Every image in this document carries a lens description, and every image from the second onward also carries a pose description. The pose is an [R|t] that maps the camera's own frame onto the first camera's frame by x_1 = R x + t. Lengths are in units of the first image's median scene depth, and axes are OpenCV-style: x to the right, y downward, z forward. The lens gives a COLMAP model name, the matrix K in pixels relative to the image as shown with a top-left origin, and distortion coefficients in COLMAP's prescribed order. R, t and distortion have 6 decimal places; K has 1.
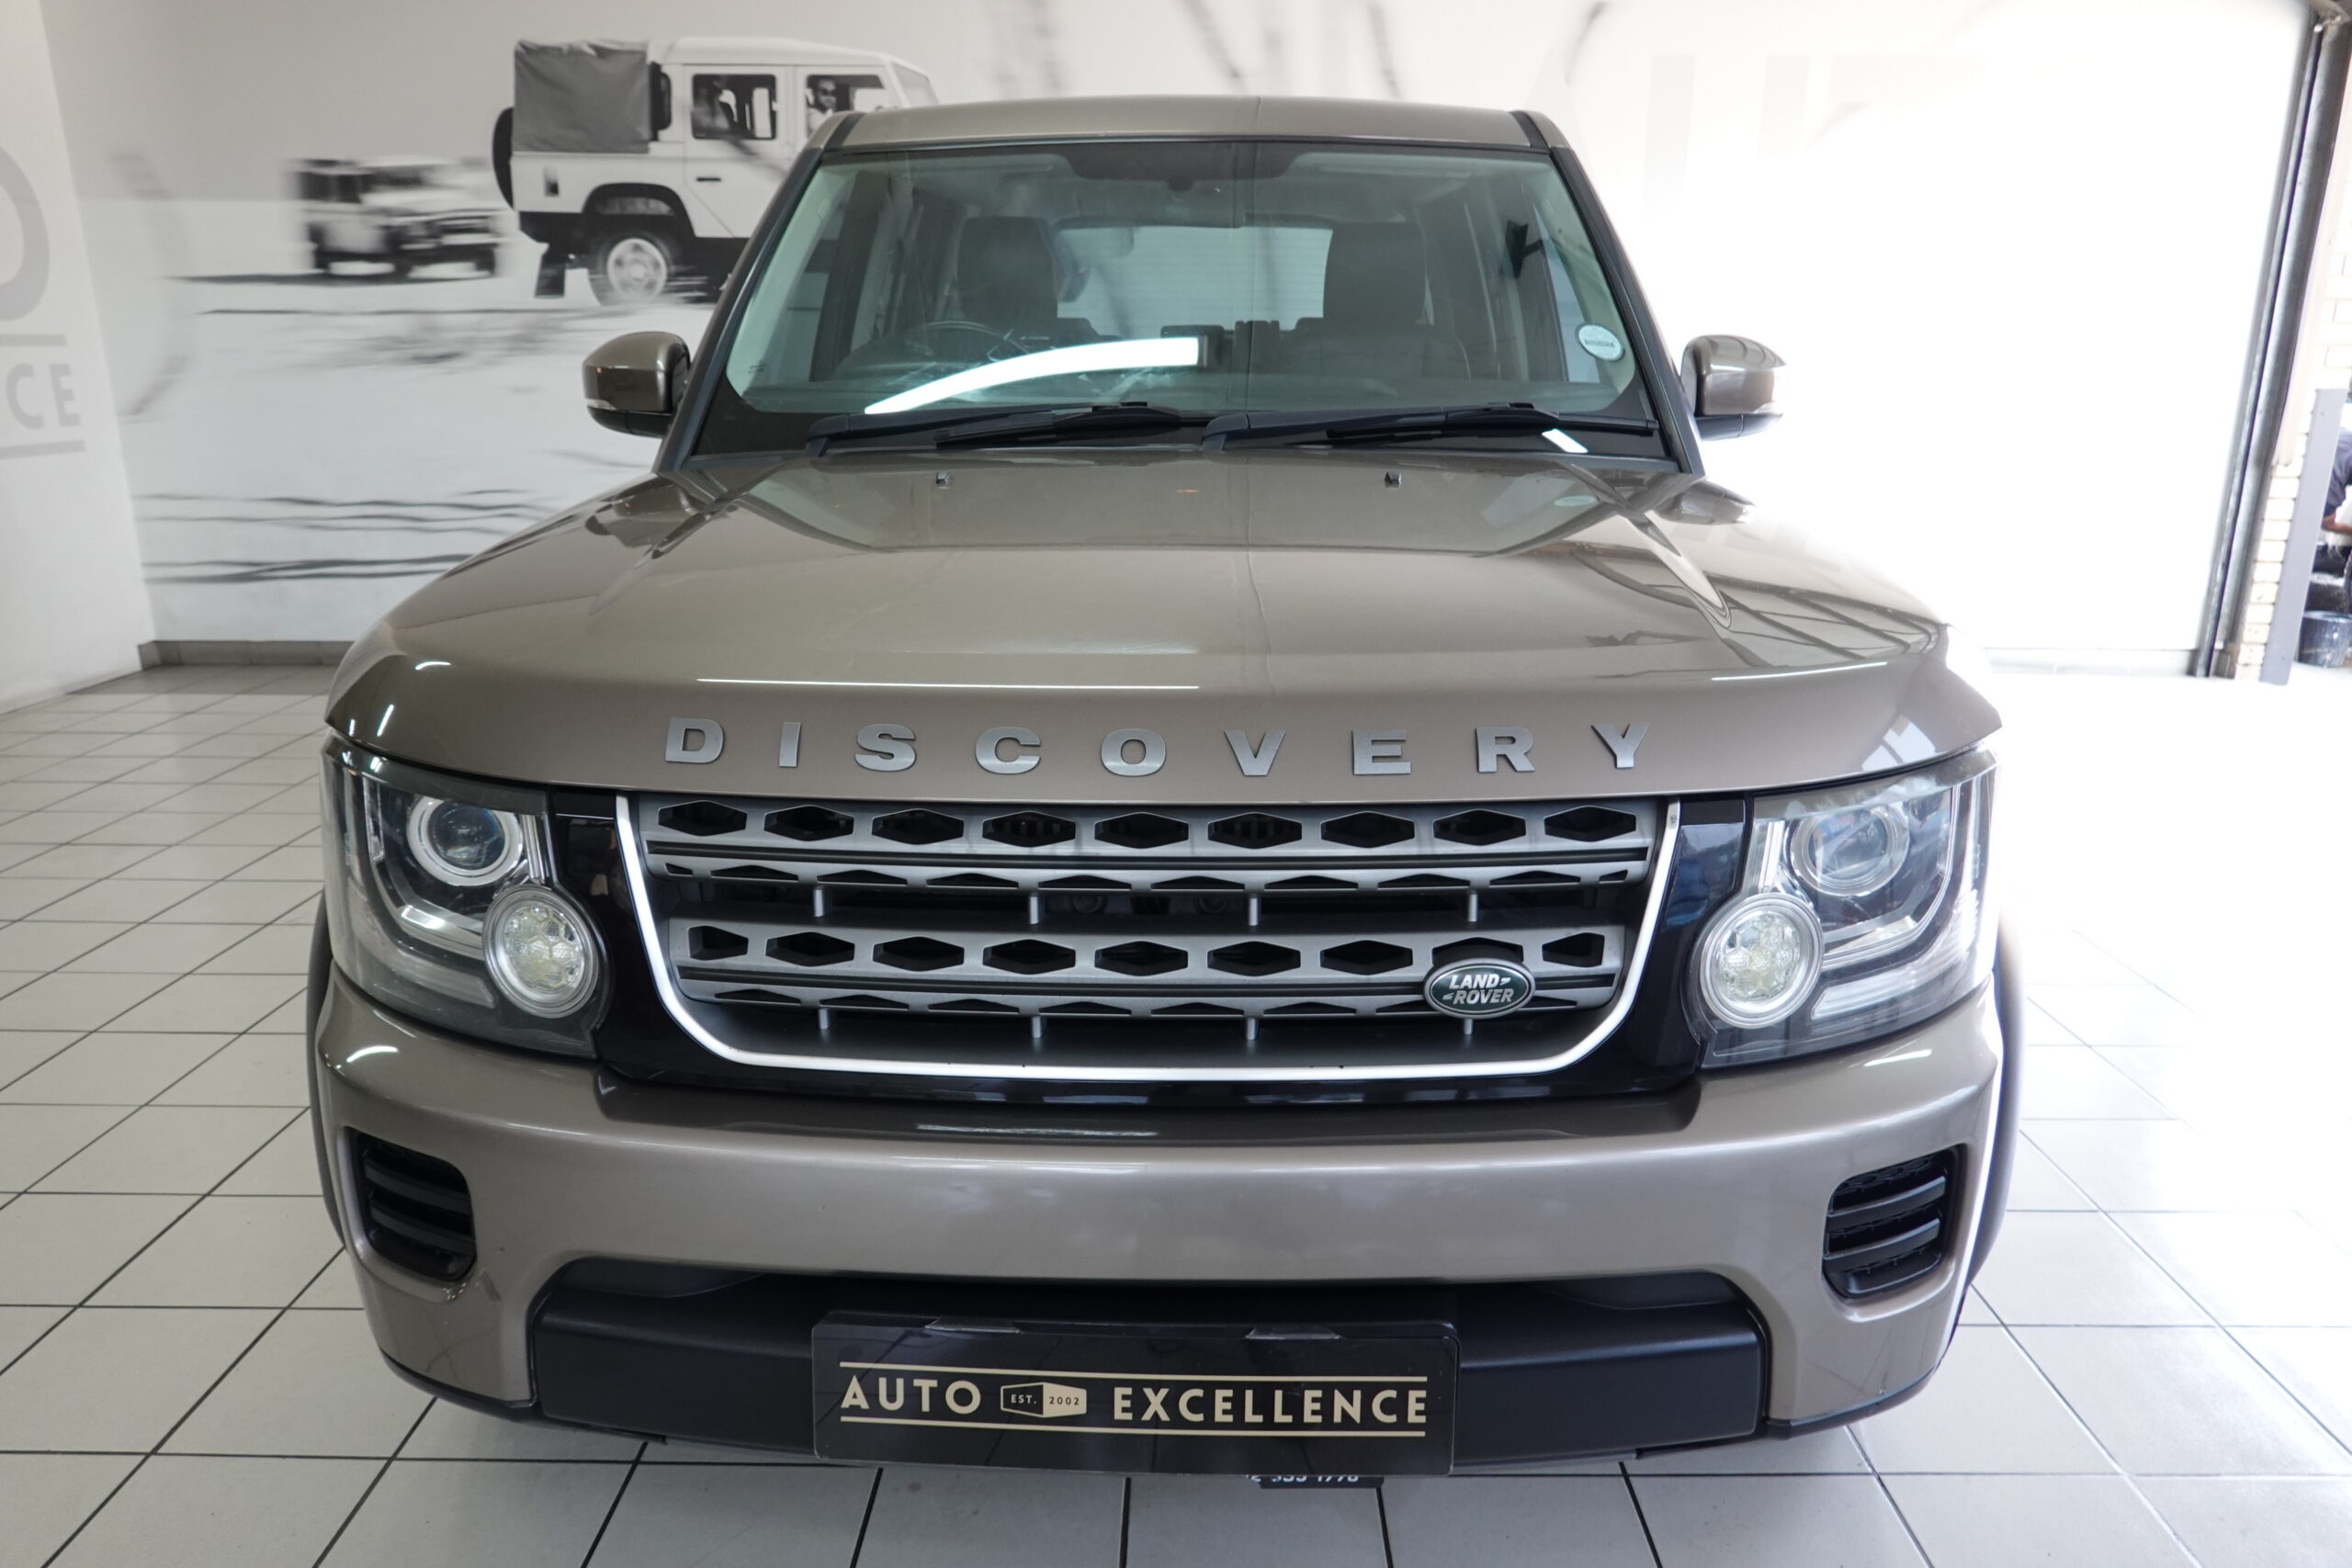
lens RADIAL K [[1576.5, 0, 1176.0], [0, 1576.5, 784.0], [0, 0, 1]] dist [-0.005559, 0.003554]
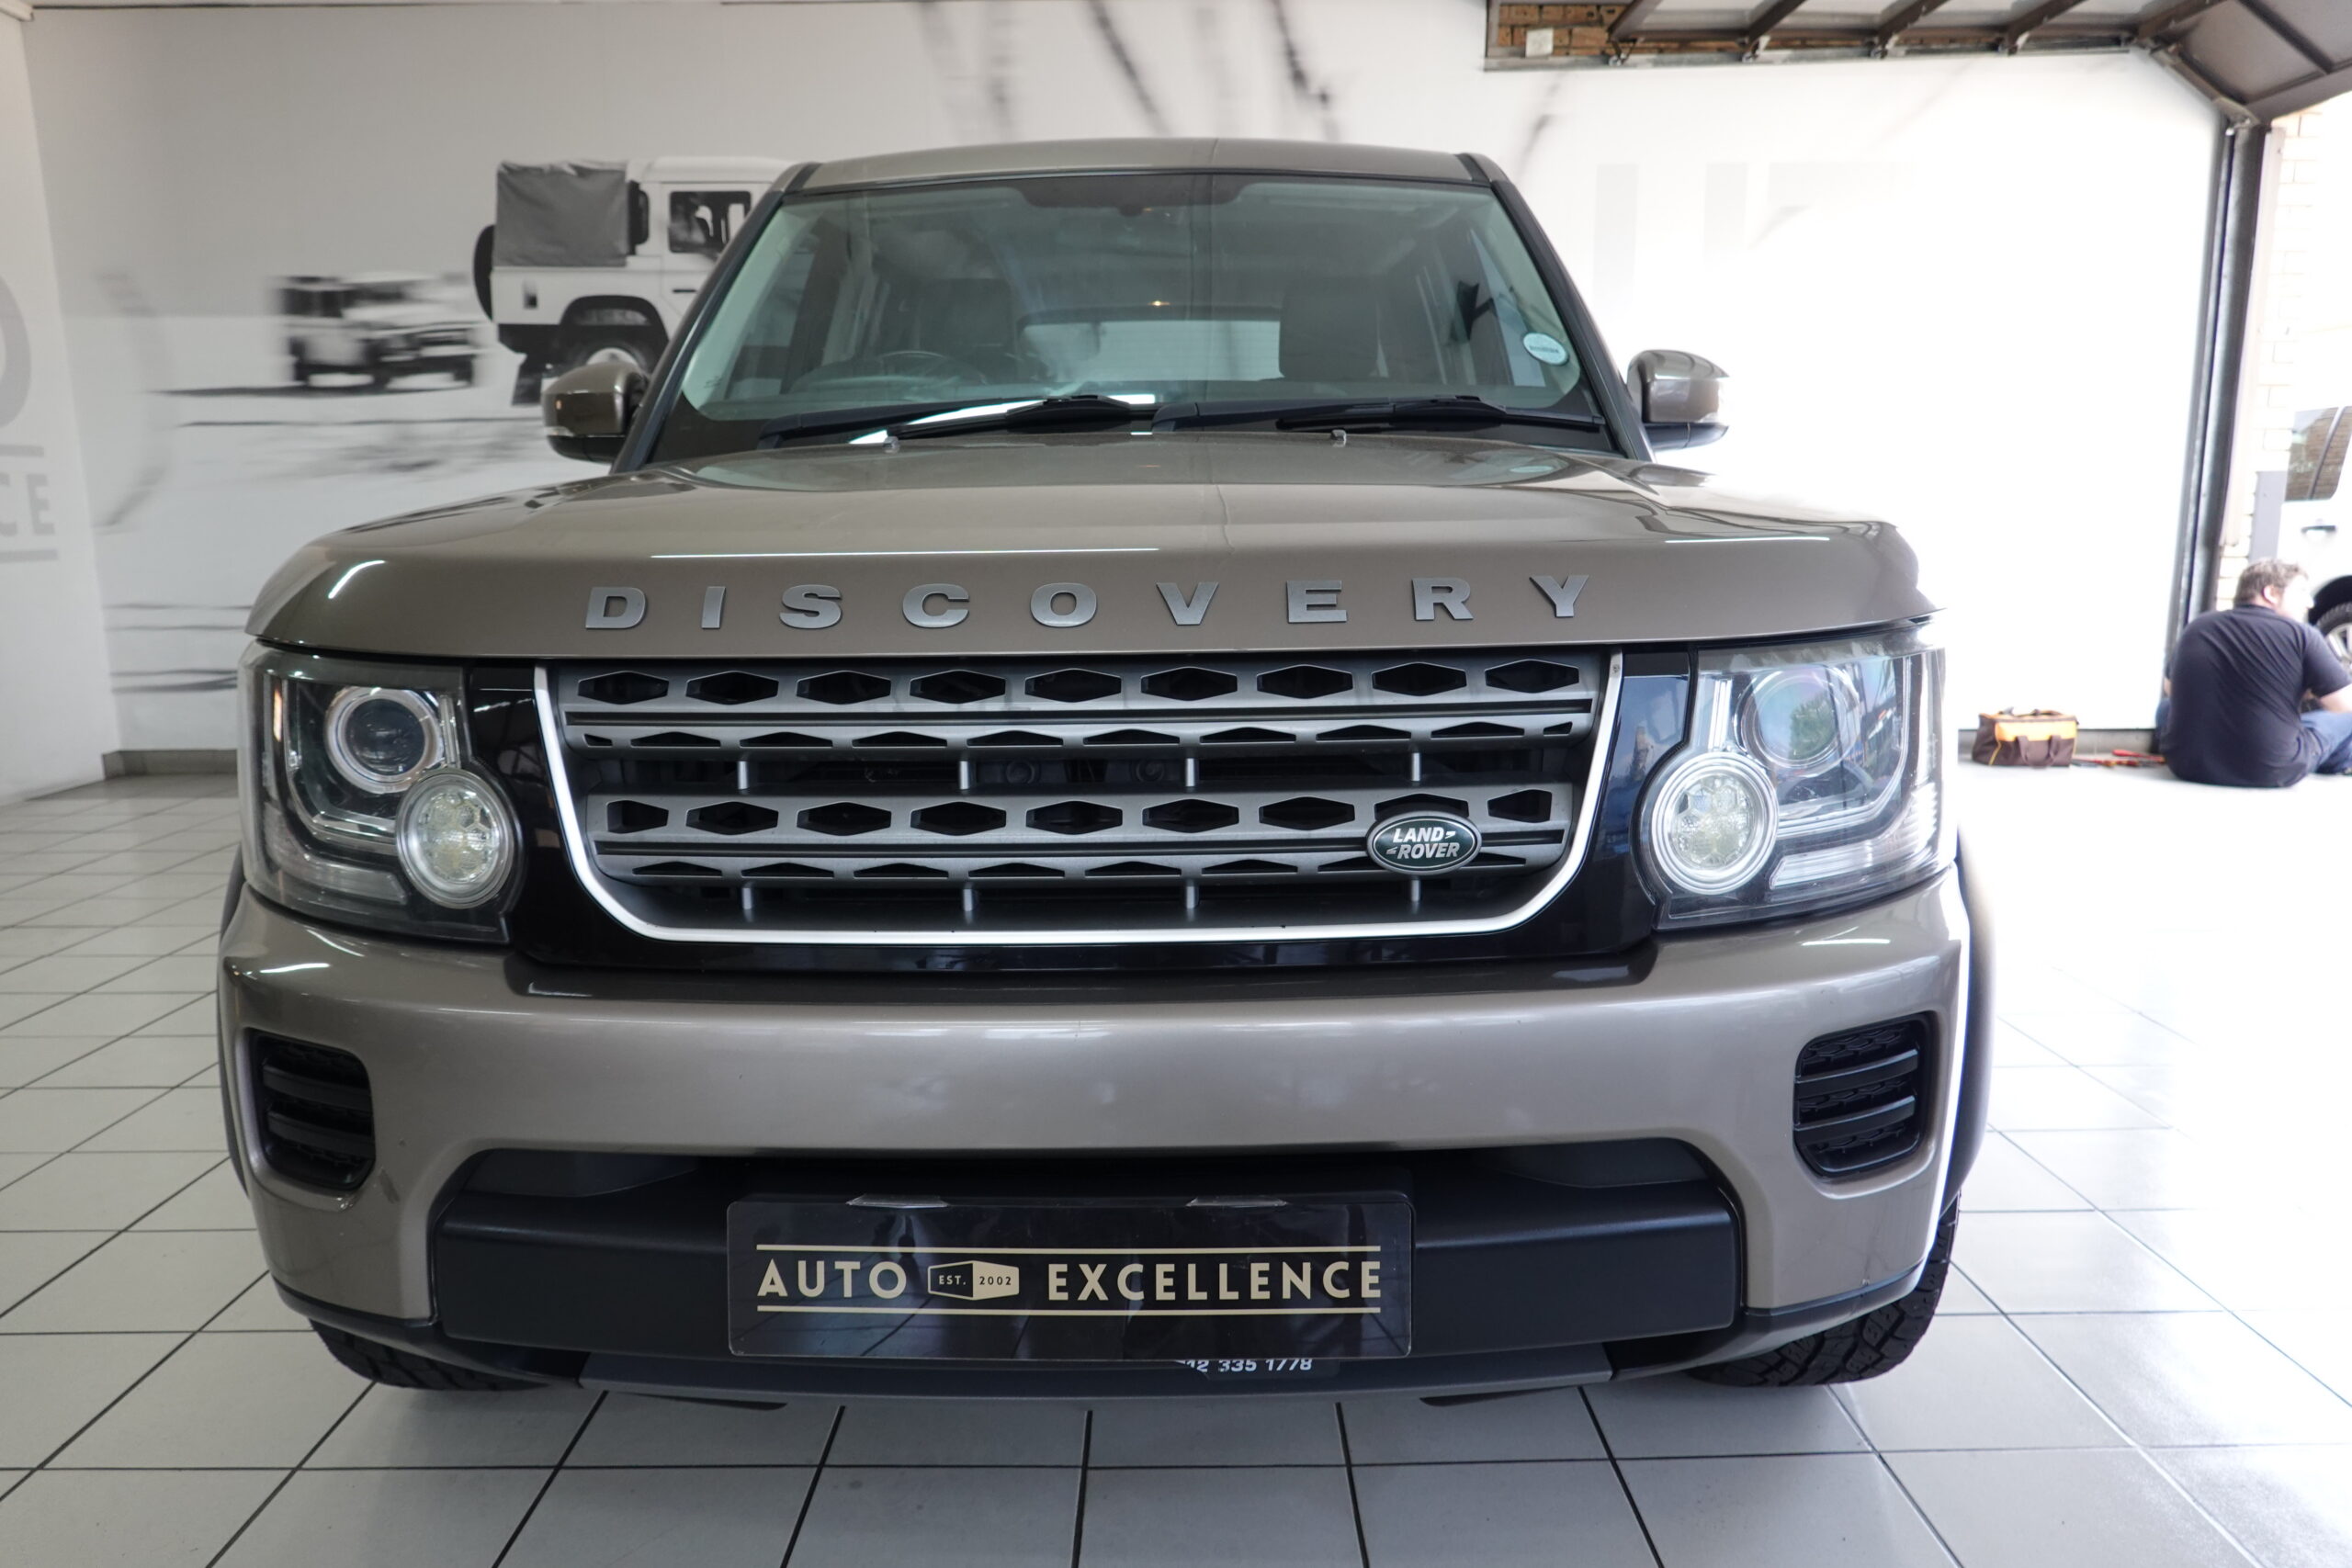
lens RADIAL K [[1576.5, 0, 1176.0], [0, 1576.5, 784.0], [0, 0, 1]] dist [-0.005559, 0.003554]
pose [[0.999822, -0.014729, 0.011833, 0.027829], [0.015800, 0.995235, -0.096218, 0.175608], [-0.010359, 0.096388, 0.995290, 0.032736]]
